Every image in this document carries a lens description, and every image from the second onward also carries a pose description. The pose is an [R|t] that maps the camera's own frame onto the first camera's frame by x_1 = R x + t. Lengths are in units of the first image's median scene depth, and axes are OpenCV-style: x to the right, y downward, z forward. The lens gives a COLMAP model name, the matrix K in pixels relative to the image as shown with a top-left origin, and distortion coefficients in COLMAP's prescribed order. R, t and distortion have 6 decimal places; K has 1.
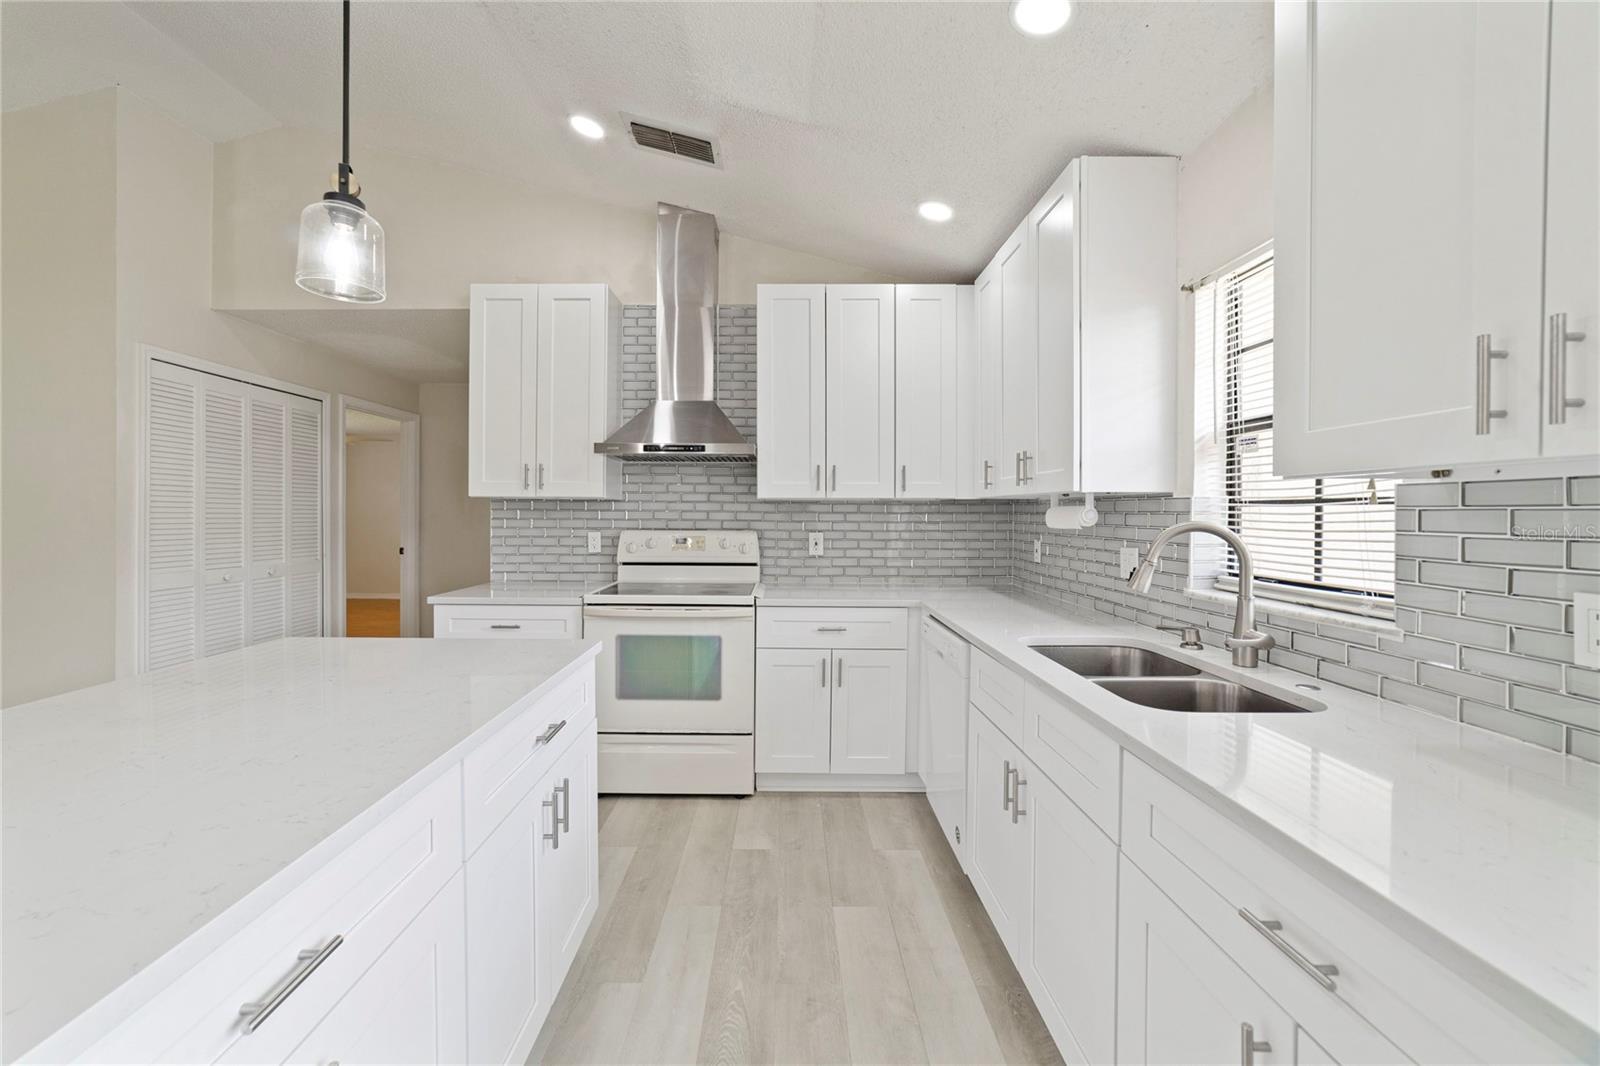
lens RADIAL K [[639.5, 0, 796.3], [0, 639.5, 516.1], [0, 0, 1]] dist [0.000483, 0.000017]
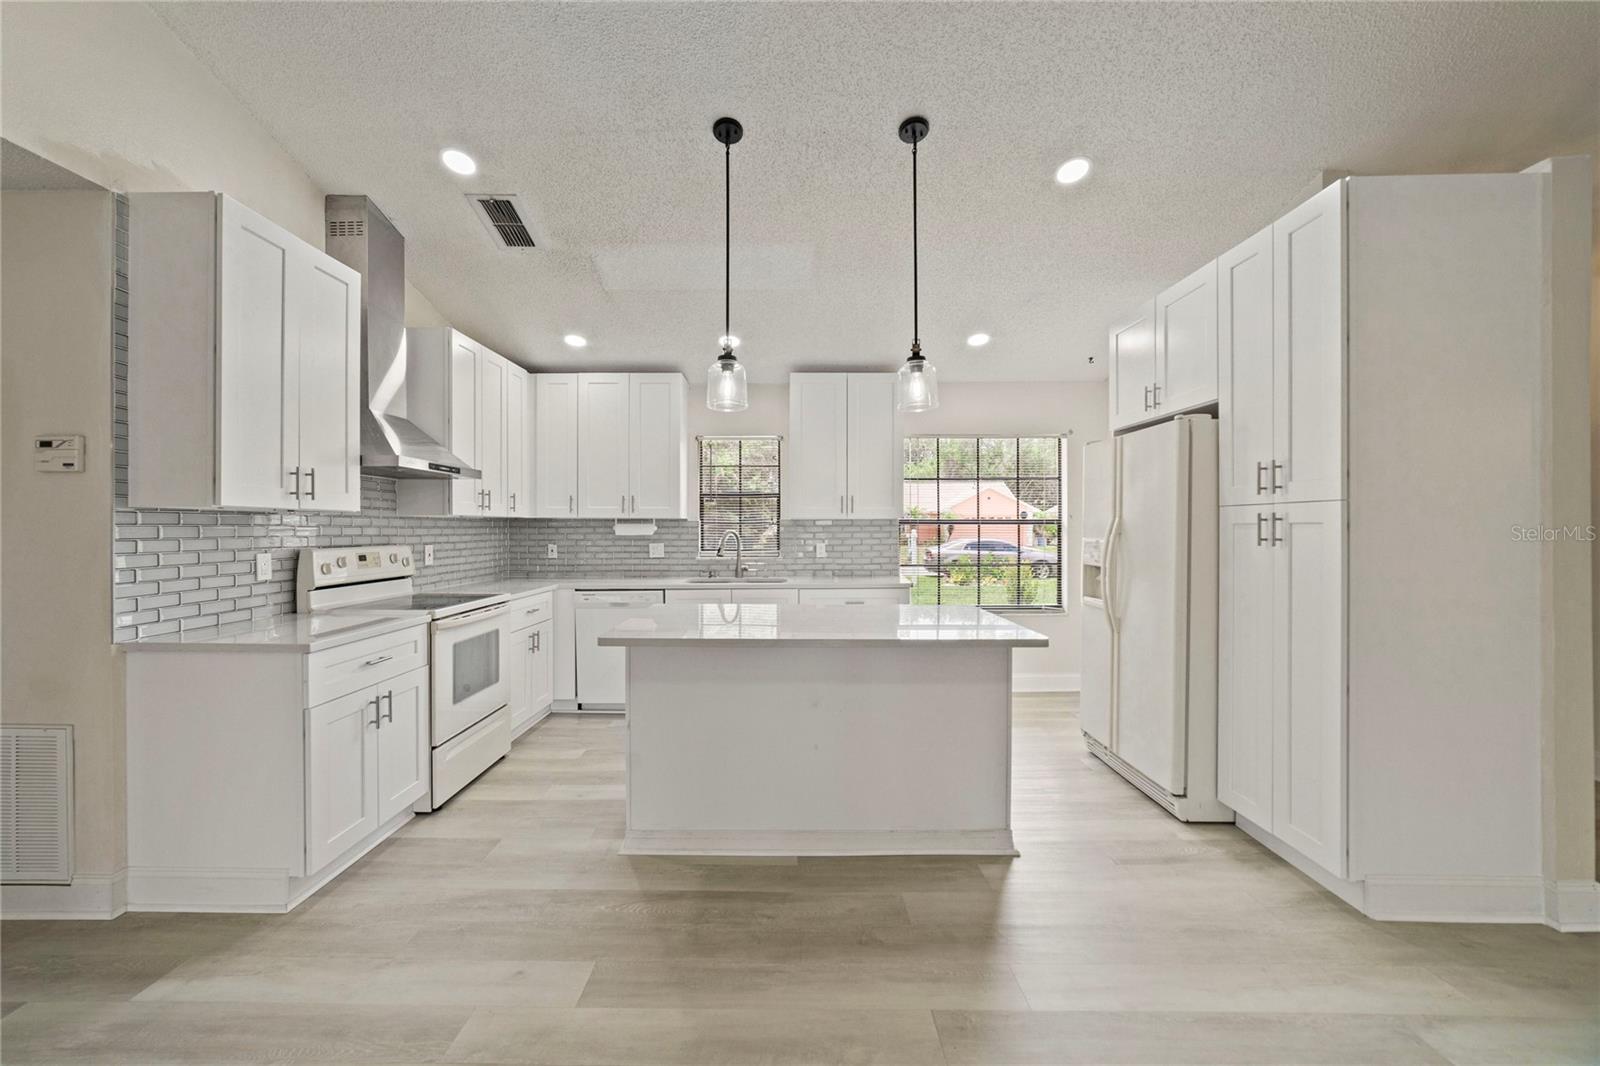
lens RADIAL K [[639.5, 0, 795.7], [0, 639.5, 529.7], [0, 0, 1]] dist [0.000483, 0.000017]
pose [[-0.013713, -0.007339, 0.999879, -1.212517], [0.004461, 0.999963, 0.007401, -0.007661], [-0.999896, 0.004562, -0.013679, 0.405599]]
